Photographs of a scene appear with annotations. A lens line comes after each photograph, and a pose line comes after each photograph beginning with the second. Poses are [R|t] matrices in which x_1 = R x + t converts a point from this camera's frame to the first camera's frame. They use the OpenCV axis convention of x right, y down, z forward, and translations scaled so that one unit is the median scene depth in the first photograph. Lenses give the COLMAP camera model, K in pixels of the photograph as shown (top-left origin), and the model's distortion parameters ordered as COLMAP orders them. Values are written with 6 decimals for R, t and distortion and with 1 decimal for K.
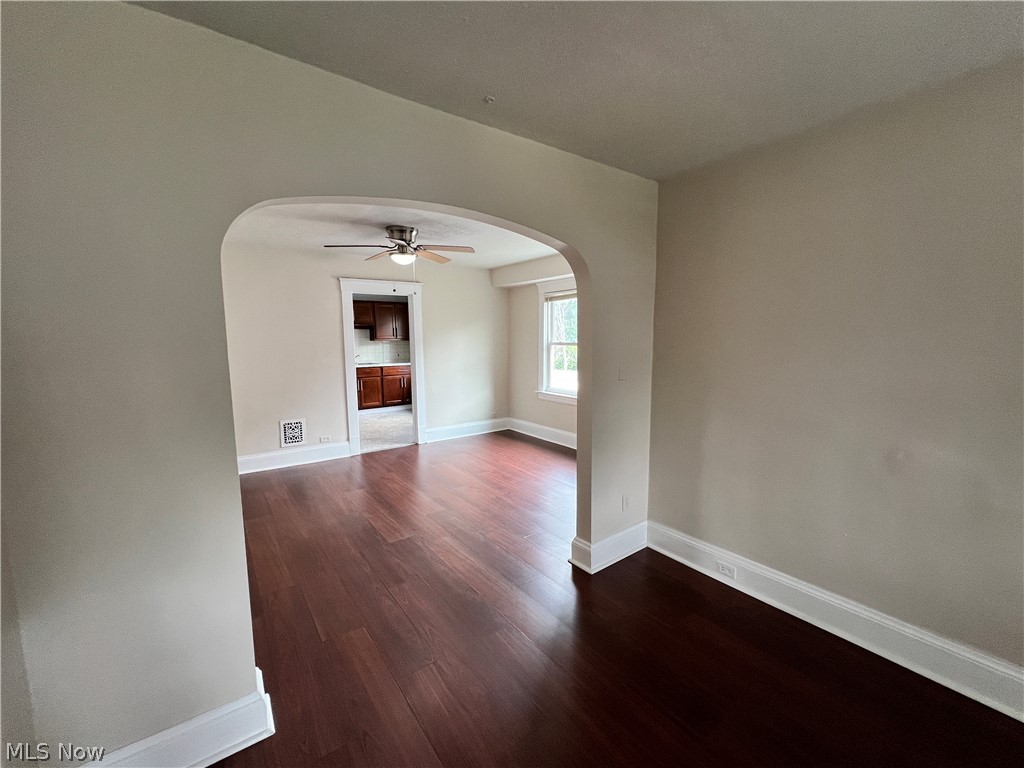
lens RADIAL K [[420.6, 0, 511.2], [0, 420.6, 384.6], [0, 0, 1]] dist [-0.001538, 0.001013]
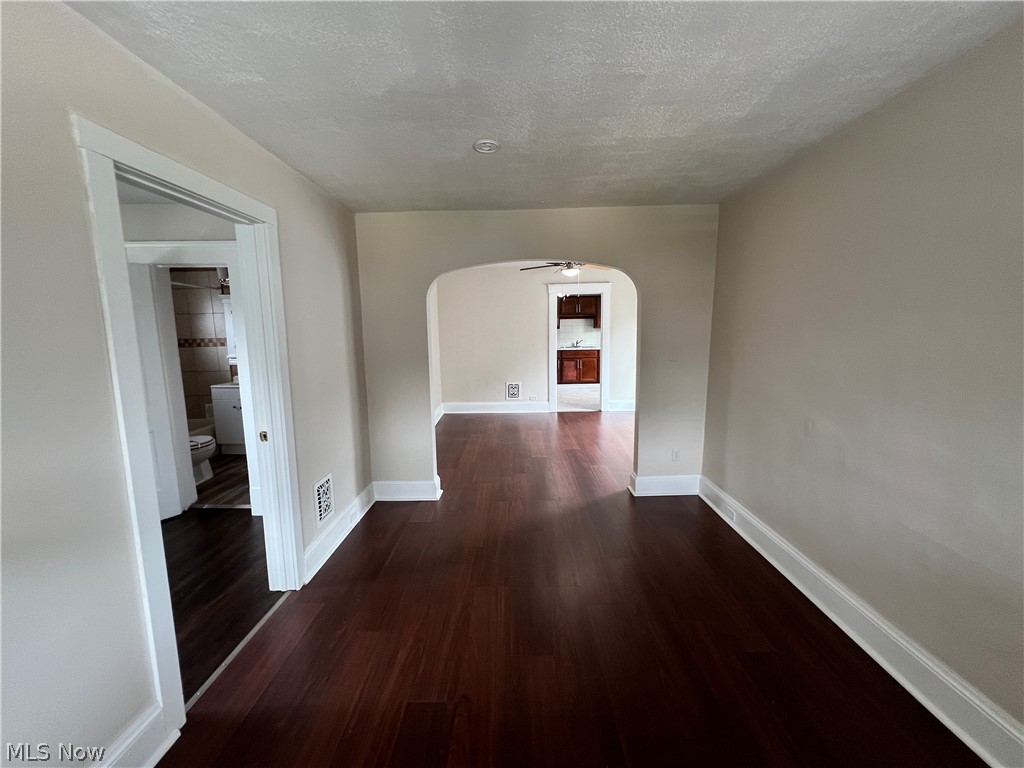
lens RADIAL K [[420.6, 0, 513.7], [0, 420.6, 383.1], [0, 0, 1]] dist [-0.001538, 0.001013]
pose [[0.805768, 0.076588, -0.587258, 0.307777], [-0.058834, 0.997049, 0.049306, 0.010784], [0.589301, -0.005178, 0.807897, -0.179374]]
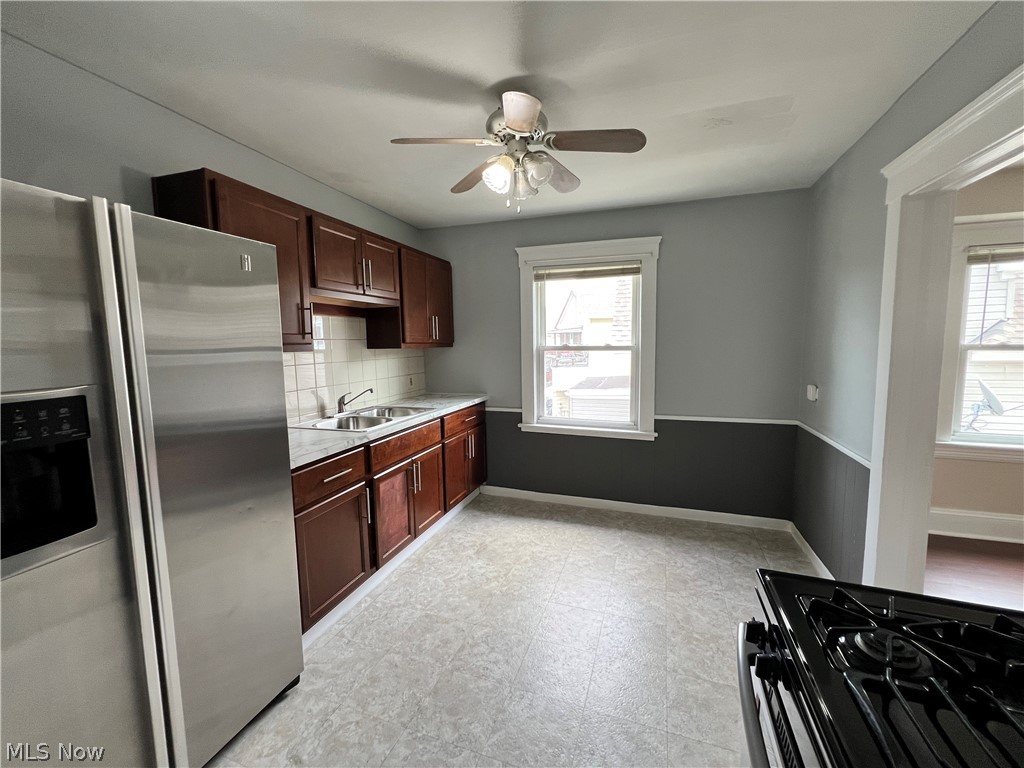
lens RADIAL K [[420.6, 0, 512.2], [0, 420.6, 387.6], [0, 0, 1]] dist [-0.001538, 0.001013]
pose [[0.821514, -0.066225, 0.566330, -0.673500], [0.069800, 0.997442, 0.015386, -0.099822], [-0.565900, 0.026890, 0.824035, 0.924195]]
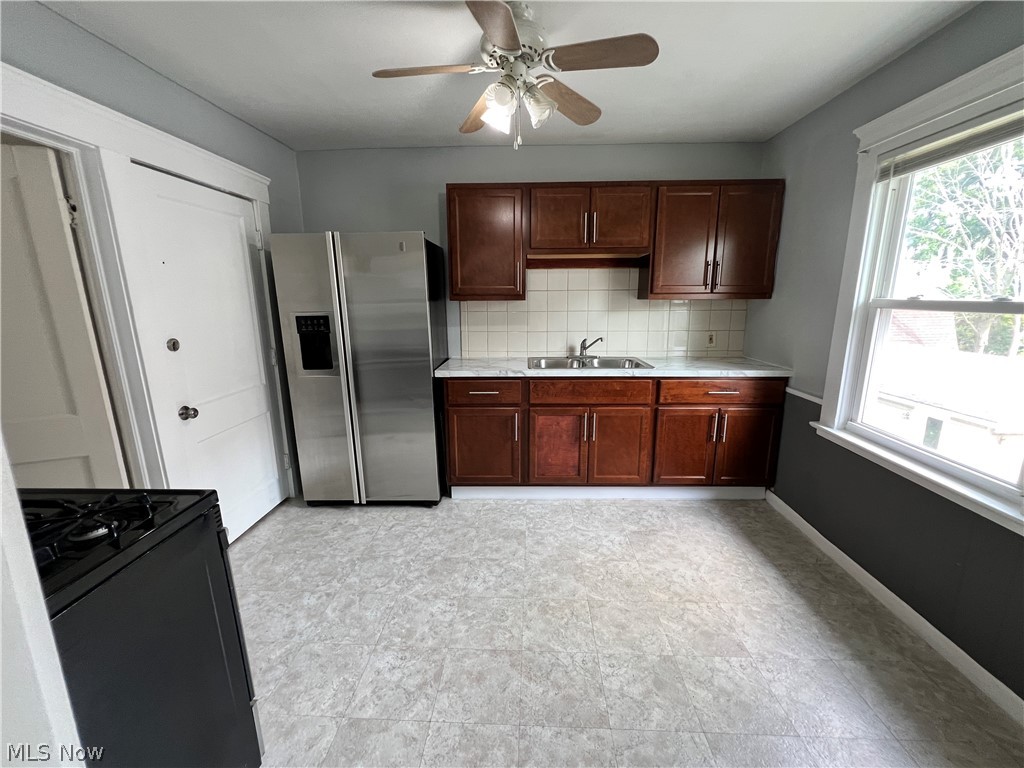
lens RADIAL K [[420.6, 0, 509.8], [0, 420.6, 387.2], [0, 0, 1]] dist [-0.001538, 0.001013]
pose [[0.781808, 0.129945, -0.609828, -0.276661], [-0.064316, 0.989632, 0.128422, -0.101122], [0.620193, -0.061179, 0.782060, 0.942022]]
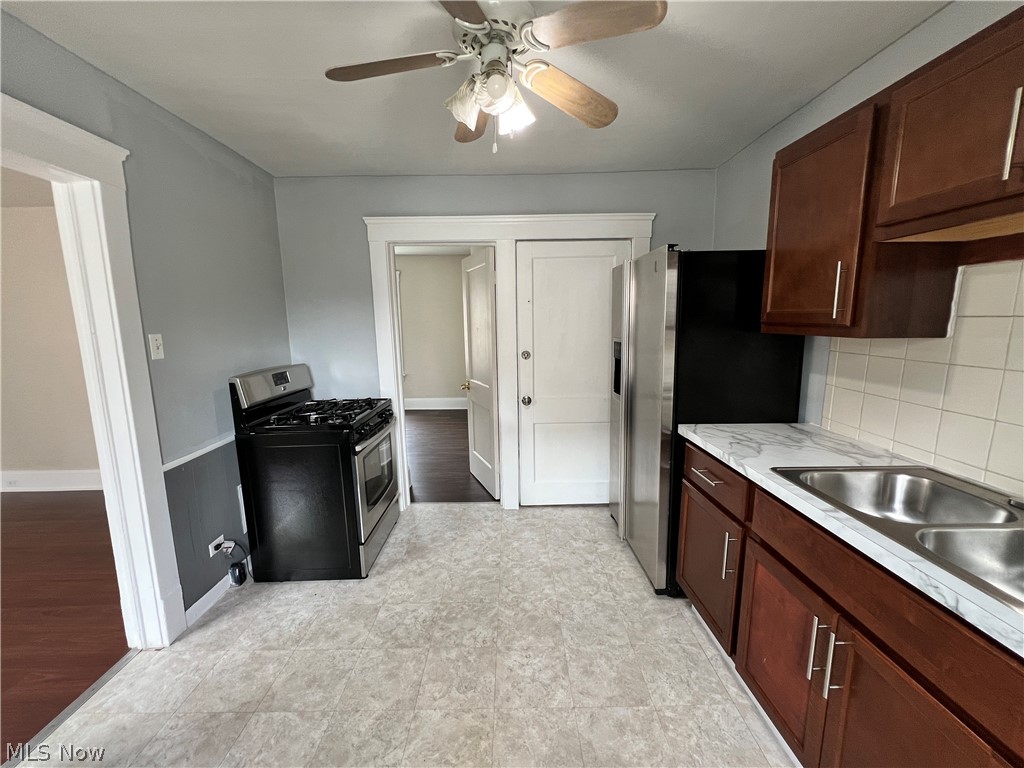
lens RADIAL K [[420.6, 0, 511.5], [0, 420.6, 384.5], [0, 0, 1]] dist [-0.001538, 0.001013]
pose [[-0.579047, 0.139987, -0.803186, -0.271212], [-0.074436, 0.971957, 0.223066, -0.156668], [0.811889, 0.188952, -0.552389, 1.350099]]
